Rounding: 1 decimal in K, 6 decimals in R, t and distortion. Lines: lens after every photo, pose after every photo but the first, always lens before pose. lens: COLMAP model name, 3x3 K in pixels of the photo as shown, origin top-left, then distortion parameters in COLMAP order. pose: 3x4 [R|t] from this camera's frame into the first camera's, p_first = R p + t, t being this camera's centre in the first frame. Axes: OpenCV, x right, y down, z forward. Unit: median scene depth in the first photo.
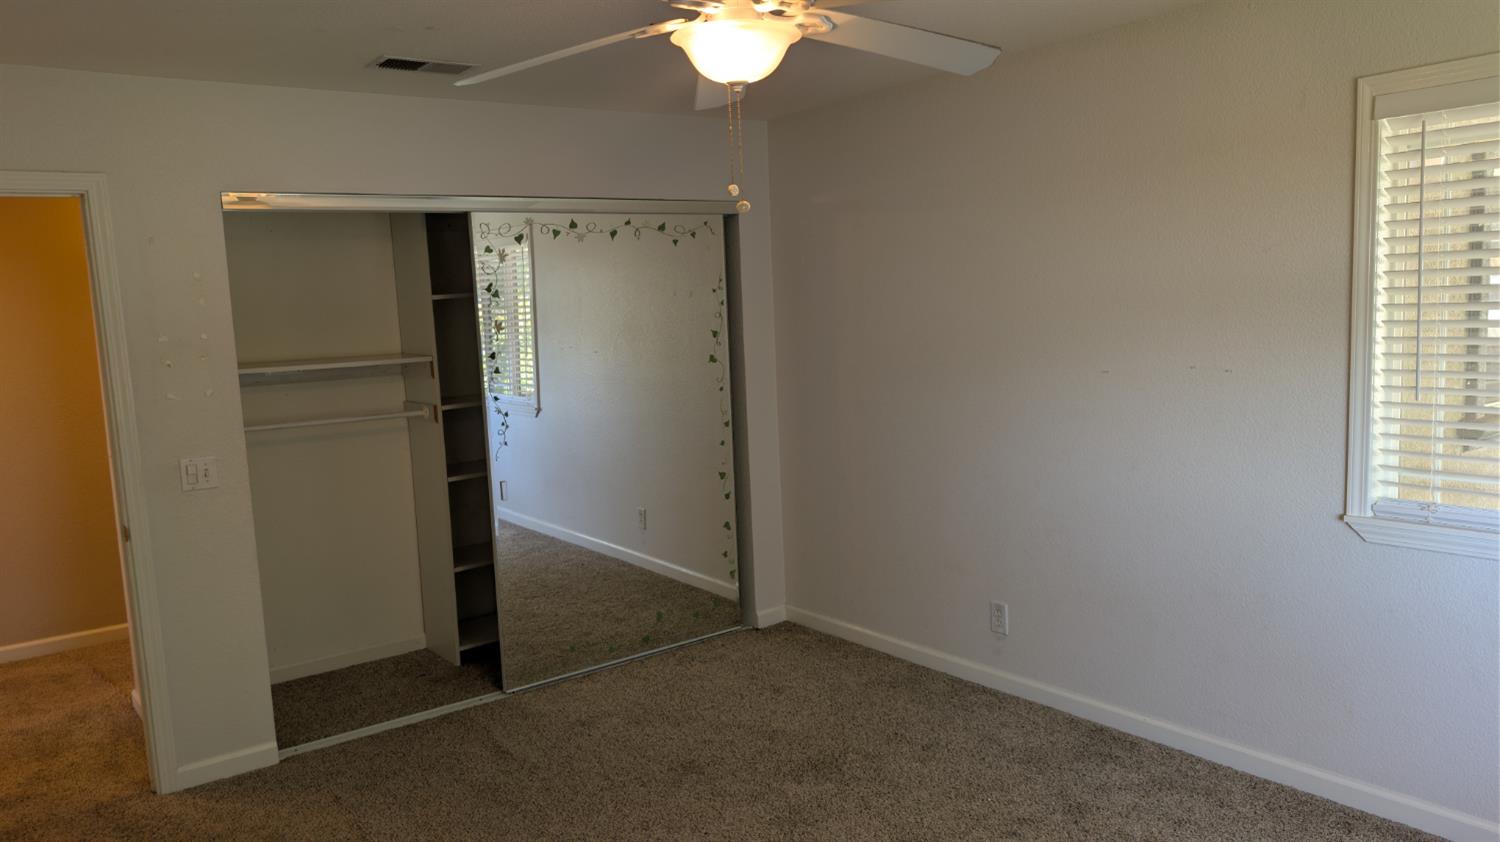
lens RADIAL K [[1088.3, 0, 753.5], [0, 1088.3, 420.6], [0, 0, 1]] dist [0.035117, -0.021254]
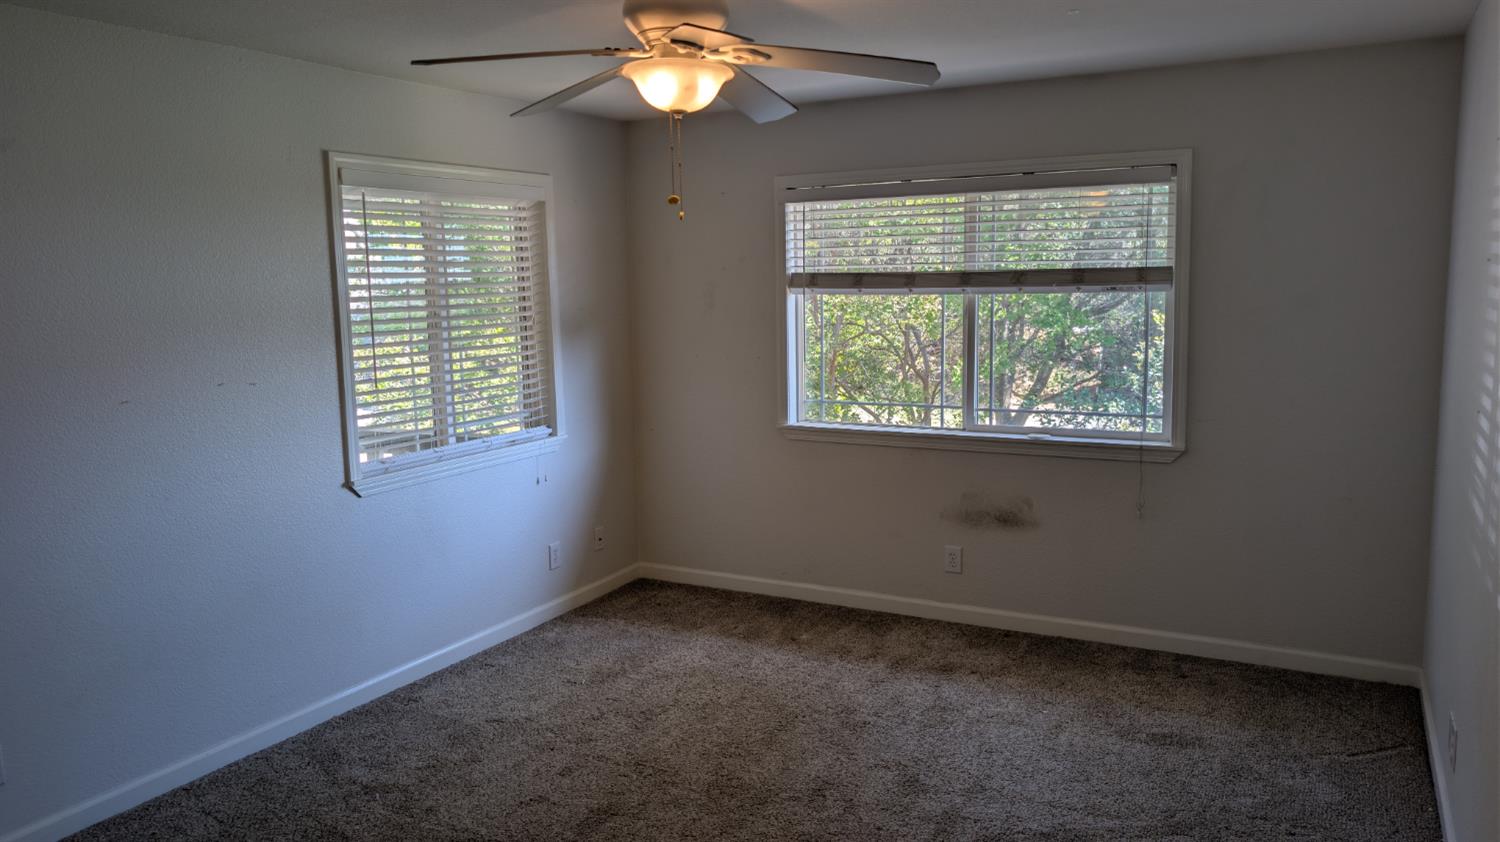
lens RADIAL K [[1088.3, 0, 753.5], [0, 1088.3, 420.6], [0, 0, 1]] dist [0.035117, -0.021254]
pose [[-0.402466, -0.062445, 0.913303, -0.881648], [0.147234, 0.980267, 0.131905, -0.090692], [-0.903517, 0.187557, -0.385330, 1.105889]]
